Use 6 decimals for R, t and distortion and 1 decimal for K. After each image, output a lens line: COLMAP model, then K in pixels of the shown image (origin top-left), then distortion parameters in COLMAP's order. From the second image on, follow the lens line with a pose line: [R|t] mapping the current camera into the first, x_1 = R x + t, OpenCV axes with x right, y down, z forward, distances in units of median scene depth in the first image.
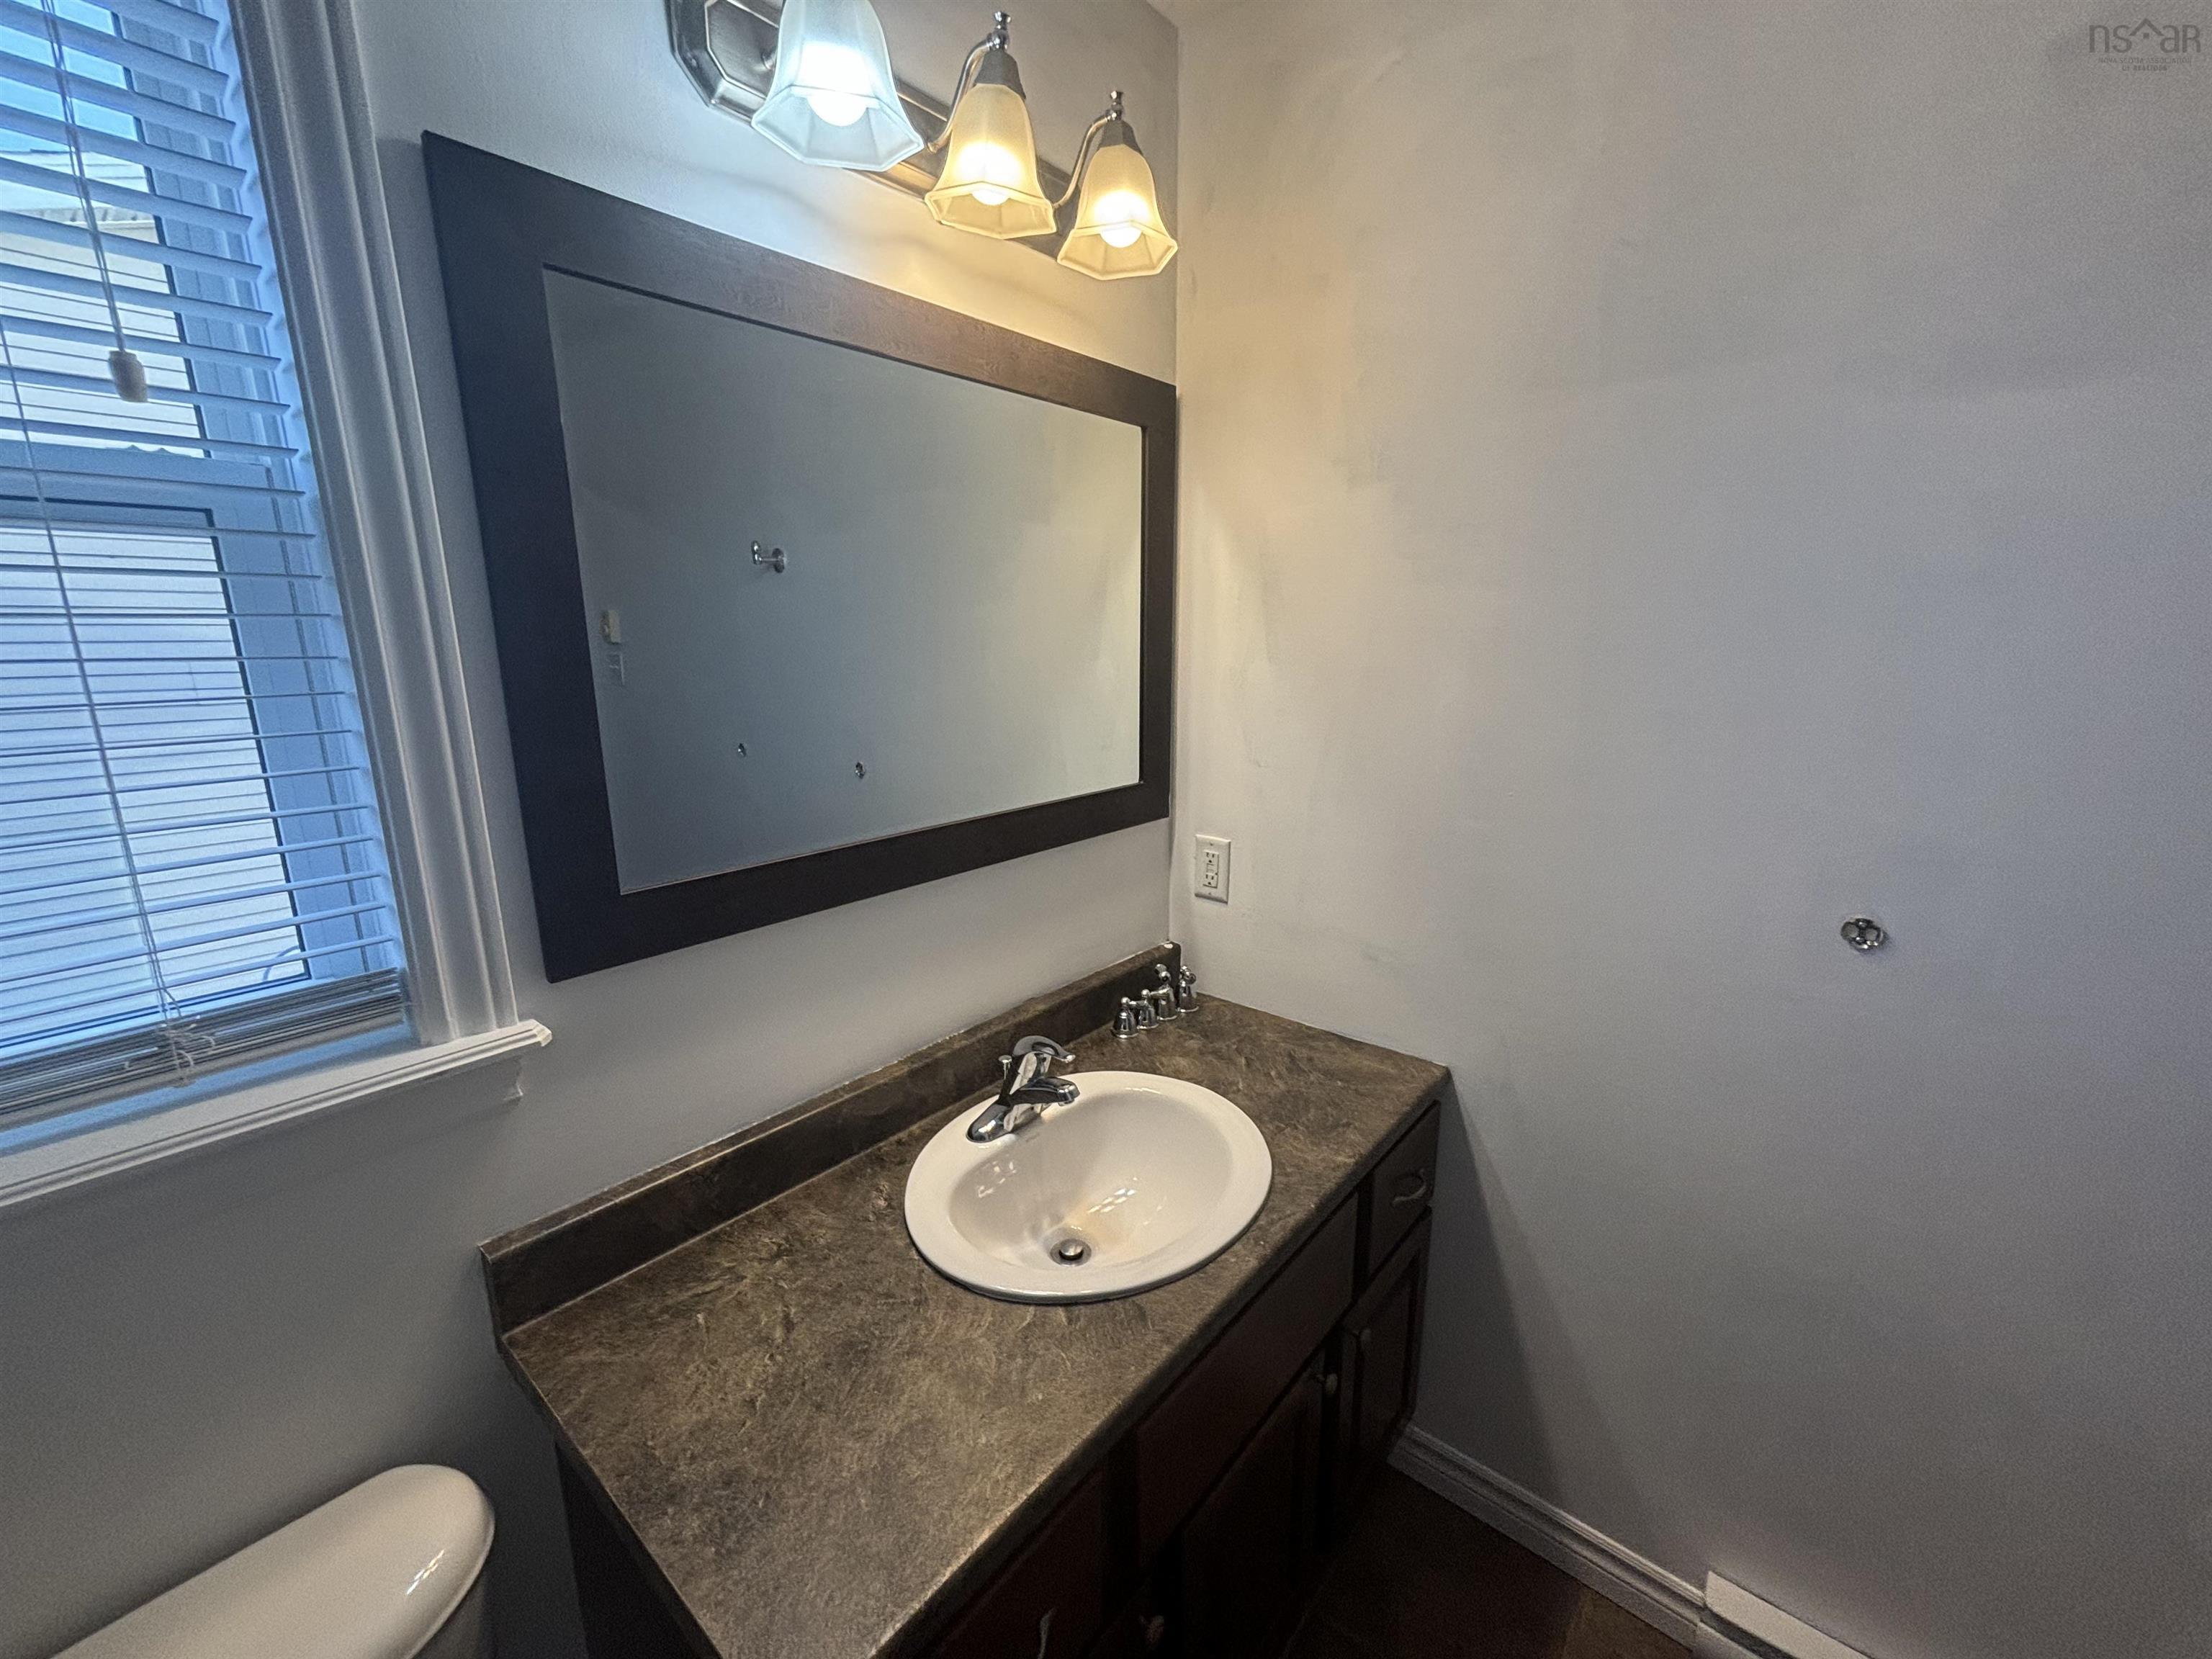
lens RADIAL K [[886.8, 0, 1111.6], [0, 886.8, 835.1], [0, 0, 1]] dist [0.001912, 0.000225]
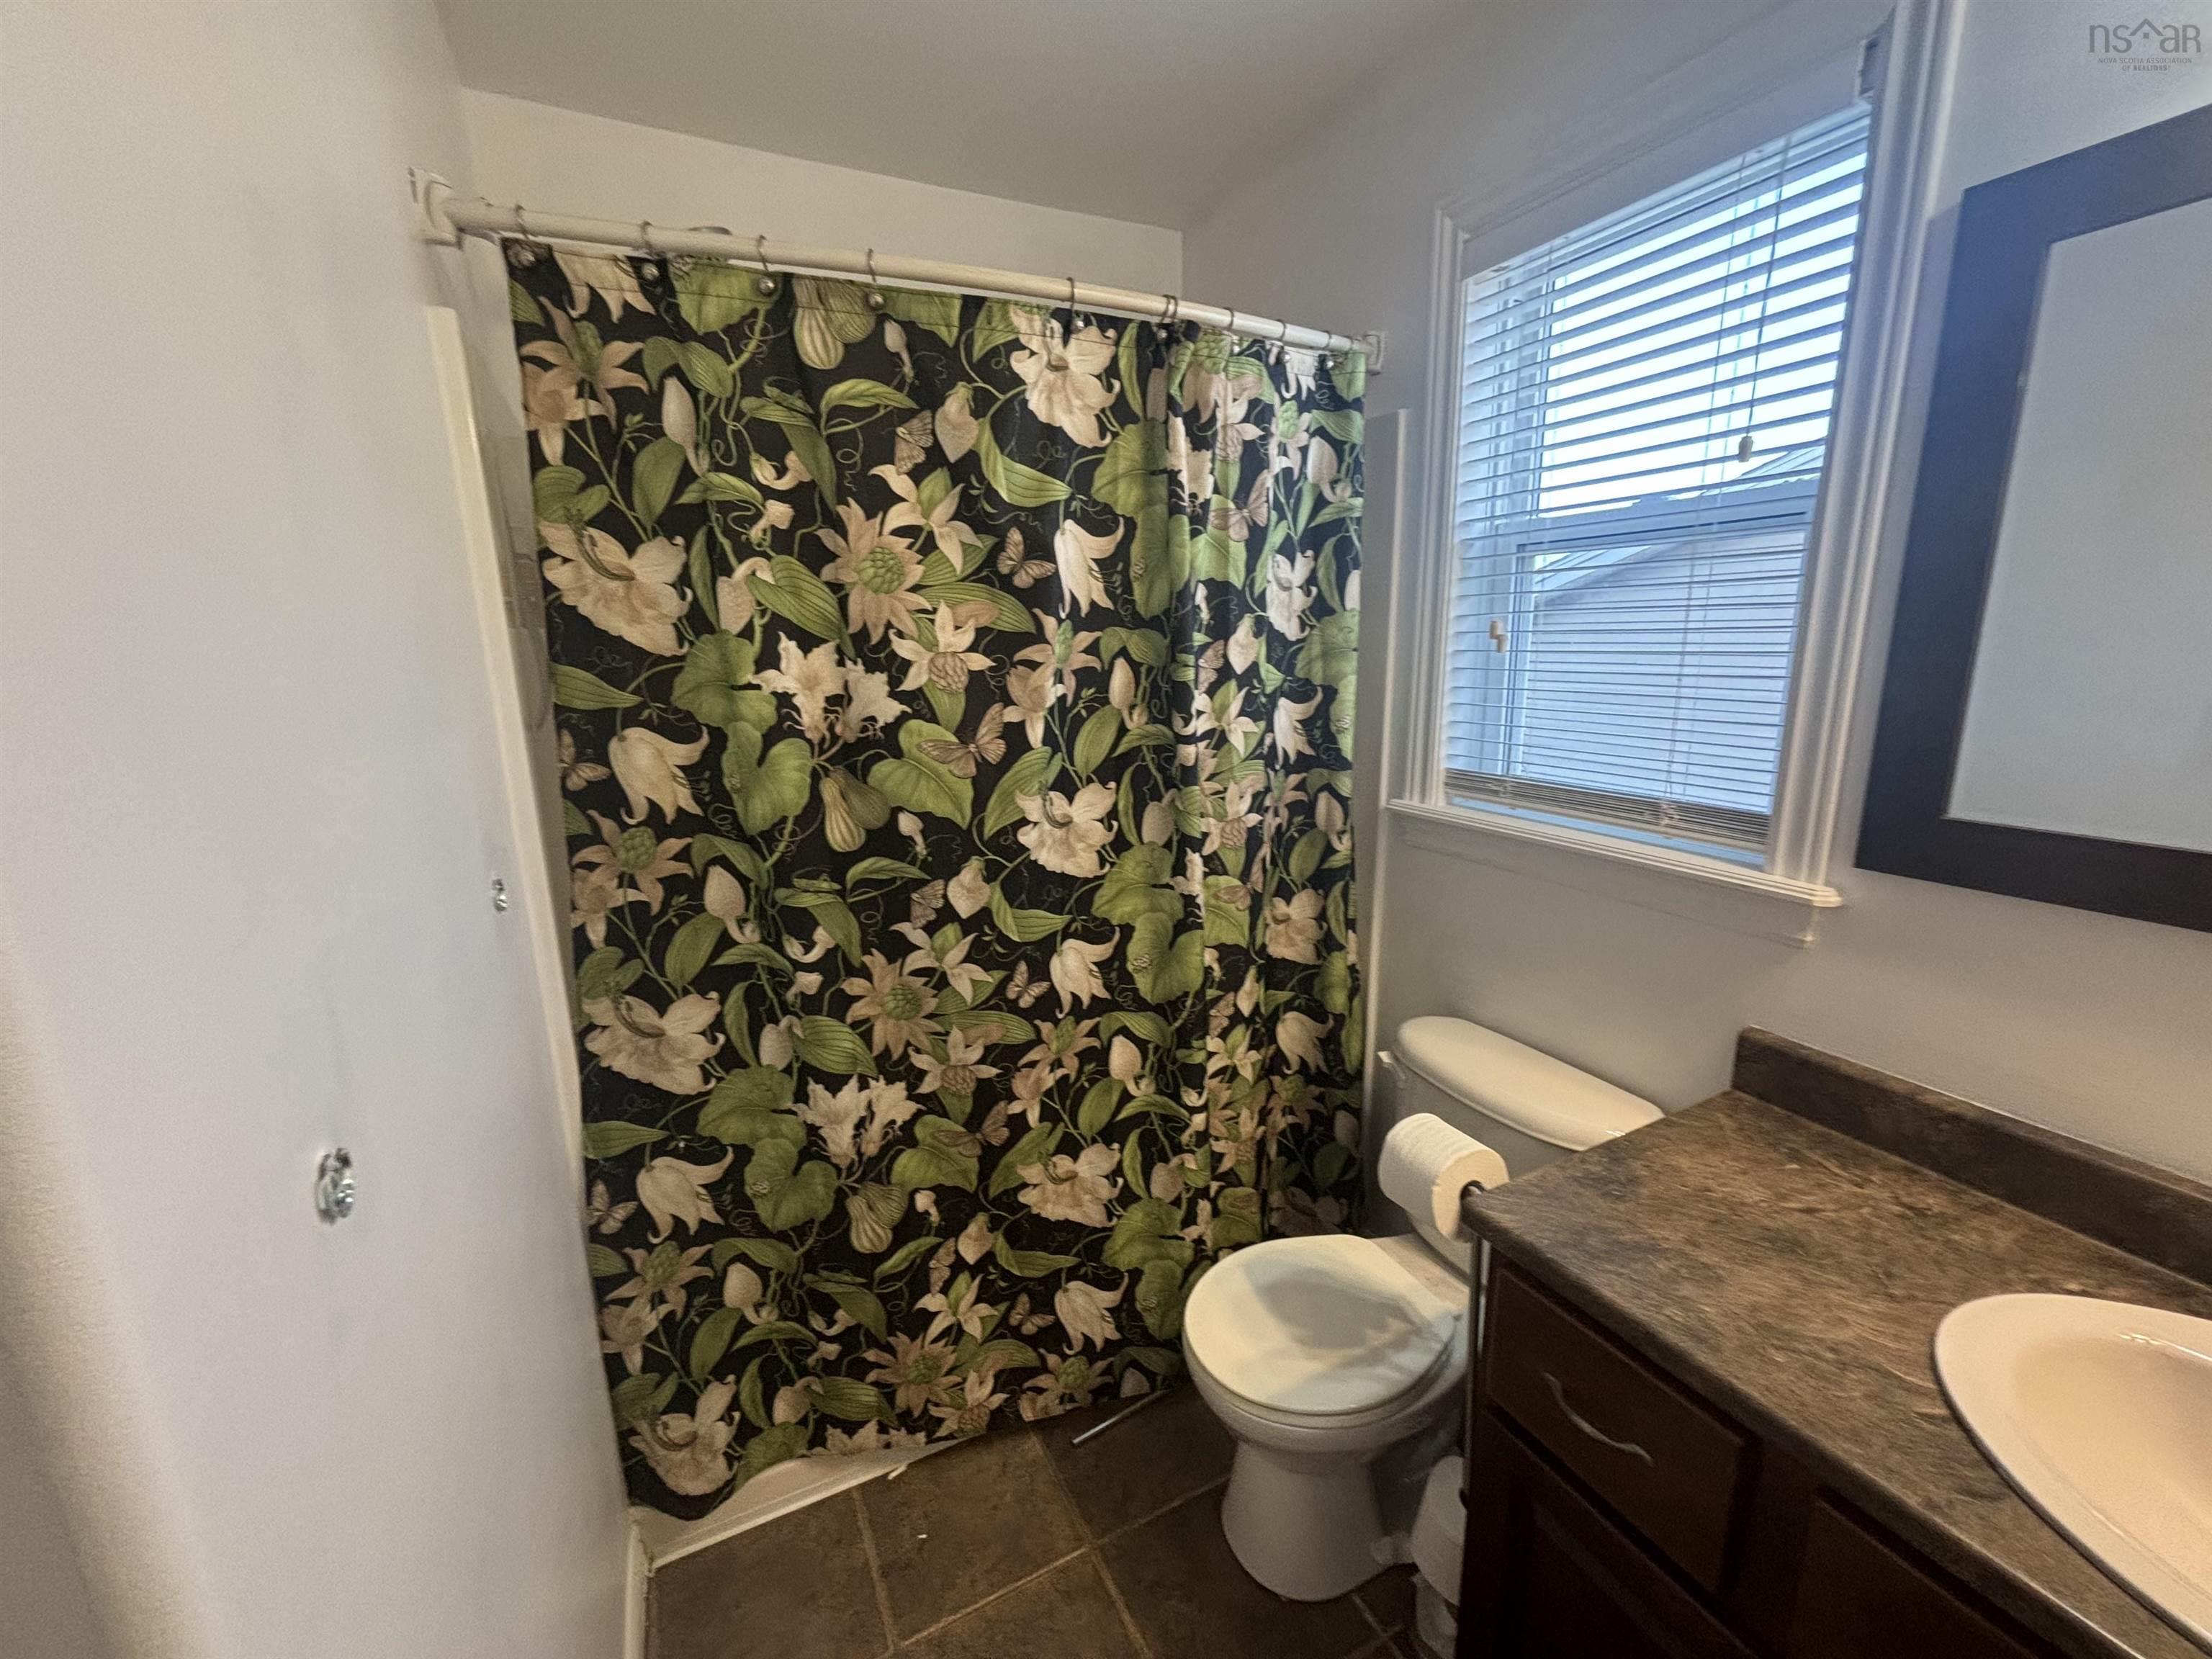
lens RADIAL K [[886.8, 0, 1111.6], [0, 886.8, 835.1], [0, 0, 1]] dist [0.001912, 0.000225]
pose [[-0.395531, 0.204877, -0.895311, 0.902593], [-0.185341, 0.936944, 0.296284, -0.049168], [0.899558, 0.283128, -0.332618, 0.481927]]
